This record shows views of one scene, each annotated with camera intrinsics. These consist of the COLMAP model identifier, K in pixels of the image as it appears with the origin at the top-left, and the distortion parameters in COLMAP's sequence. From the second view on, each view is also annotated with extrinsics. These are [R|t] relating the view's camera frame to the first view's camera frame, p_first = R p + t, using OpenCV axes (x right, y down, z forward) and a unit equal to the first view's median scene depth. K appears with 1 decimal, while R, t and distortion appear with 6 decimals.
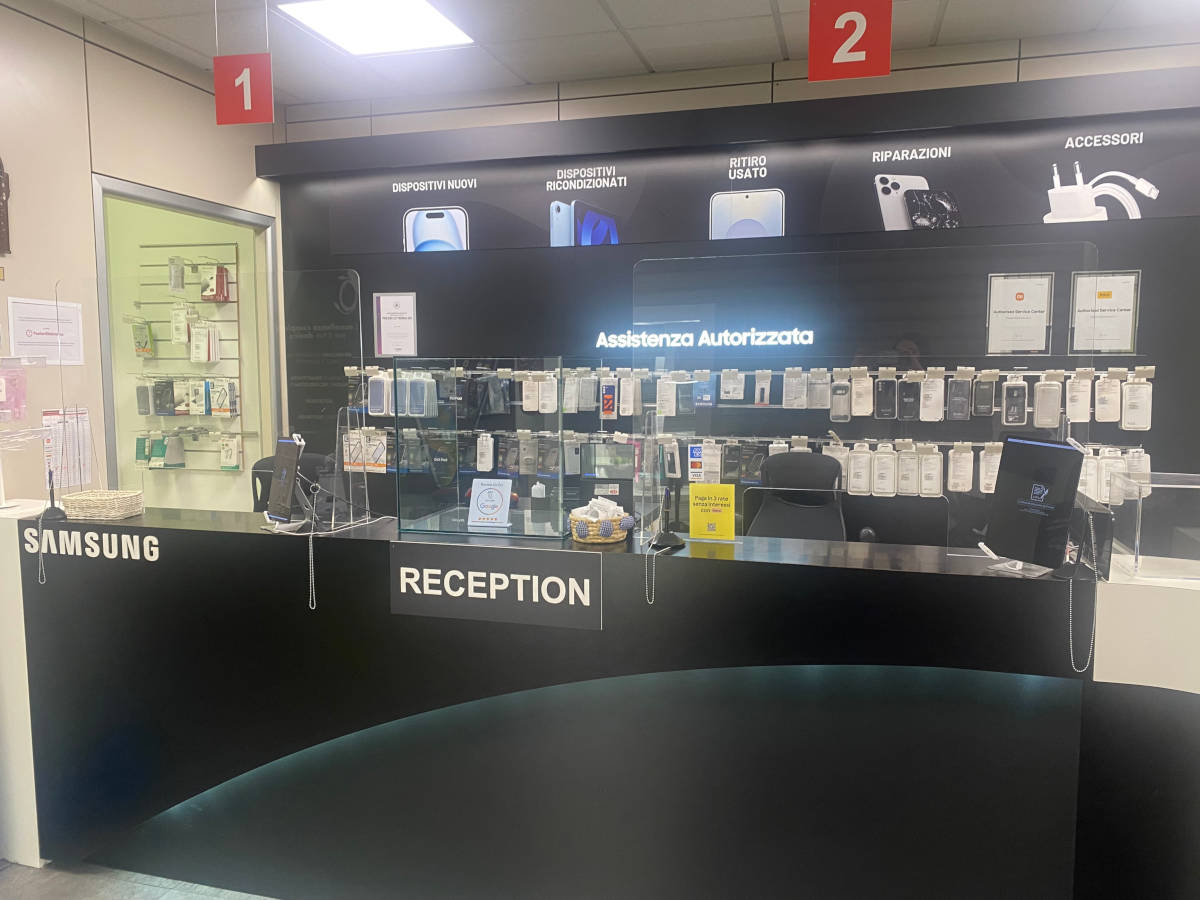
lens RADIAL K [[910.4, 0, 600.0], [0, 910.4, 450.0], [0, 0, 1]] dist [-0.002100, -0.003089]
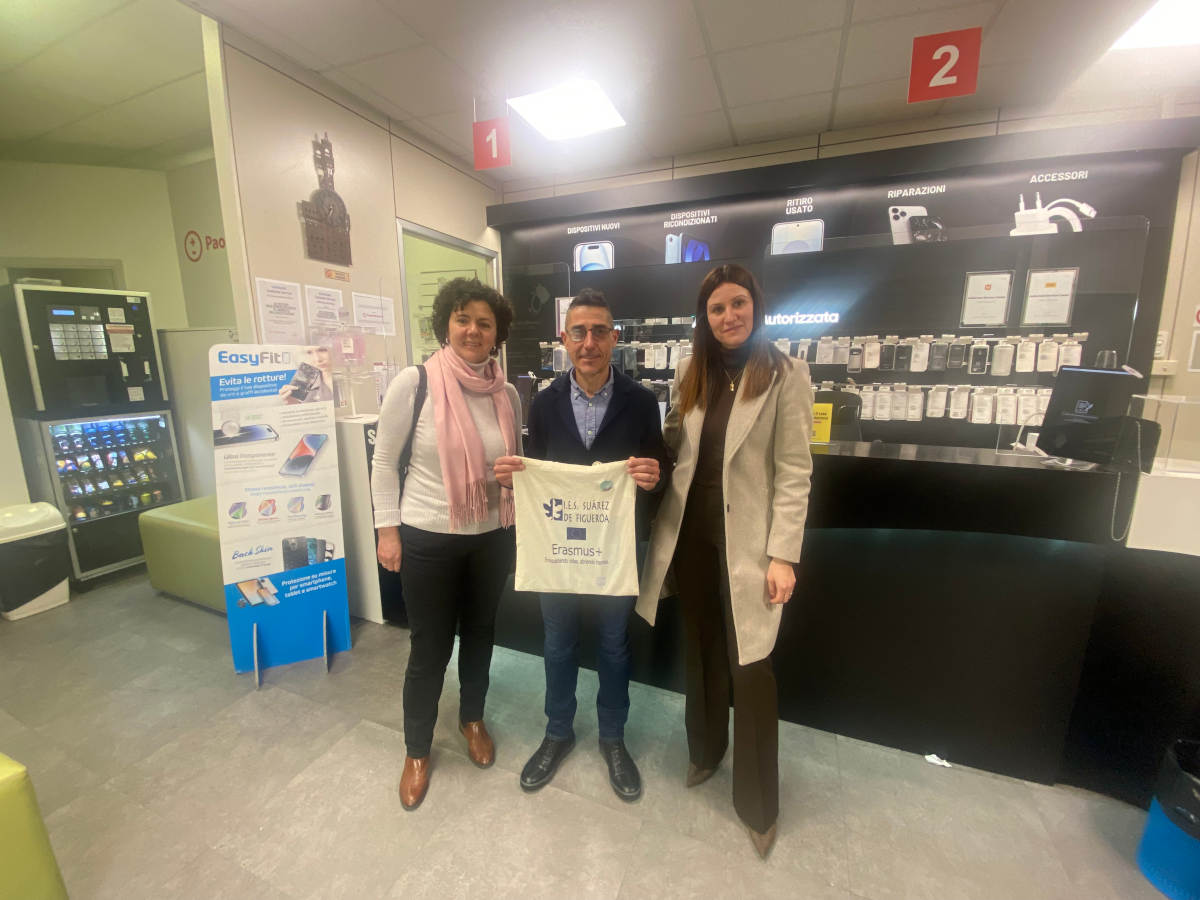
lens RADIAL K [[486.0, 0, 600.0], [0, 486.0, 450.0], [0, 0, 1]] dist [-0.000672, -0.016263]
pose [[0.994171, 0.015880, -0.106638, -0.082263], [-0.005350, 0.995141, 0.098314, 0.022778], [0.107681, -0.097171, 0.989425, 0.117559]]
